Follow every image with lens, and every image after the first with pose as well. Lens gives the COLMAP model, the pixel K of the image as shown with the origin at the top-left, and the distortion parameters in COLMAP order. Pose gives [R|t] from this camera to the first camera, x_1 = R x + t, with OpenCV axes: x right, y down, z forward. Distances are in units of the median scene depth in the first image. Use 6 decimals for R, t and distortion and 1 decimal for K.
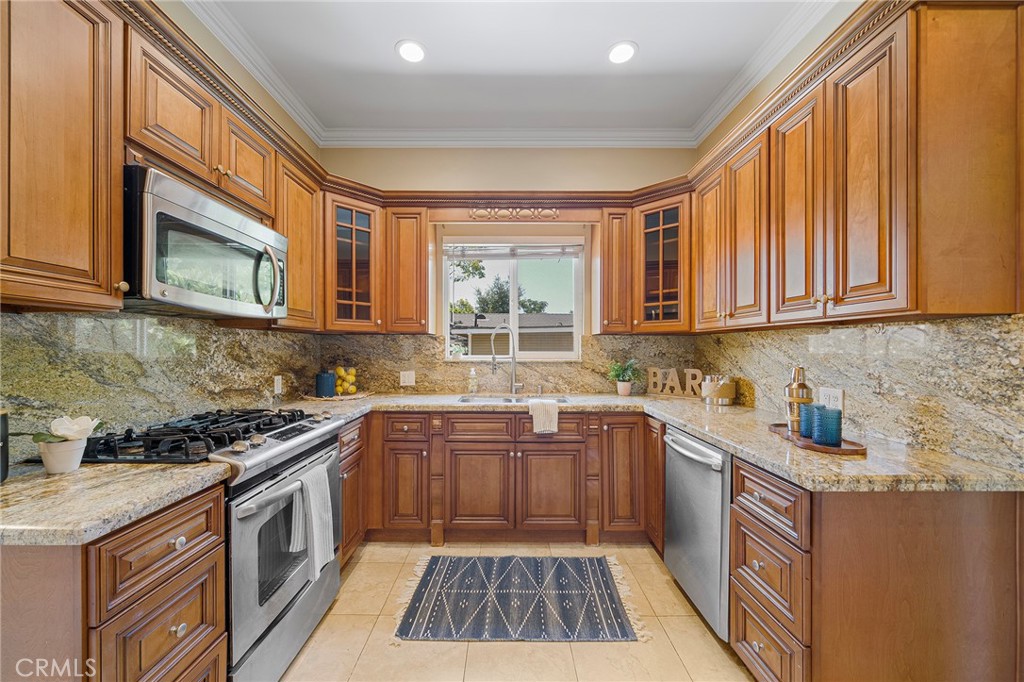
lens RADIAL K [[373.9, 0, 508.7], [0, 373.9, 347.4], [0, 0, 1]] dist [-0.014132, -0.000353]
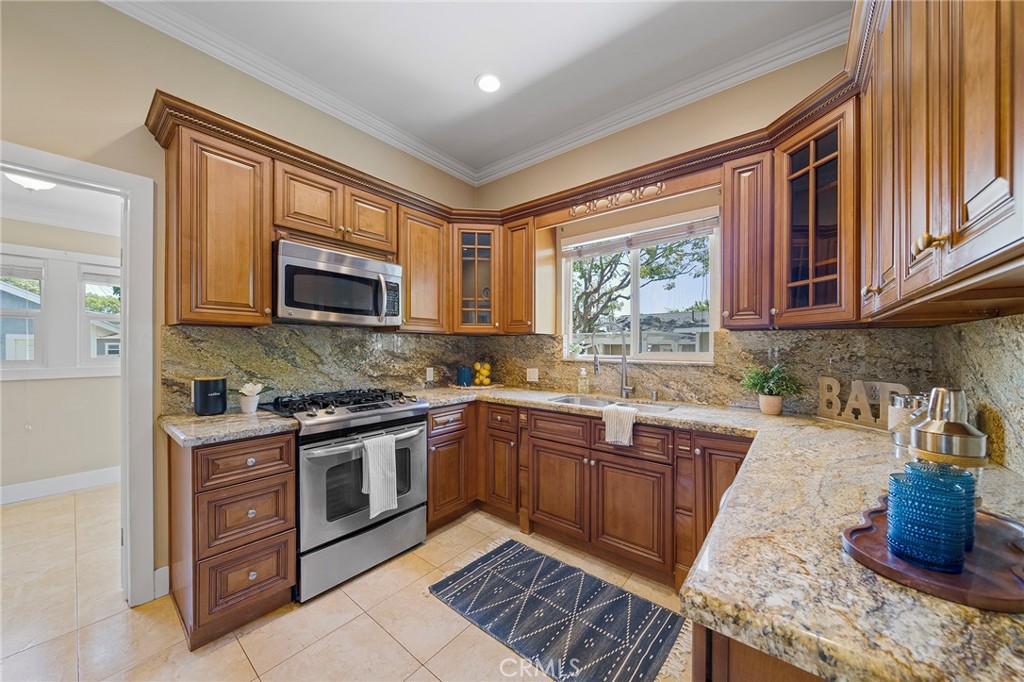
lens RADIAL K [[350.9, 0, 509.0], [0, 350.9, 347.4], [0, 0, 1]] dist [-0.010715, -0.000499]
pose [[0.778859, 0.002753, -0.627193, 0.406436], [-0.002499, 0.999996, 0.001286, 0.000849], [0.627194, 0.000566, 0.778862, 0.194655]]
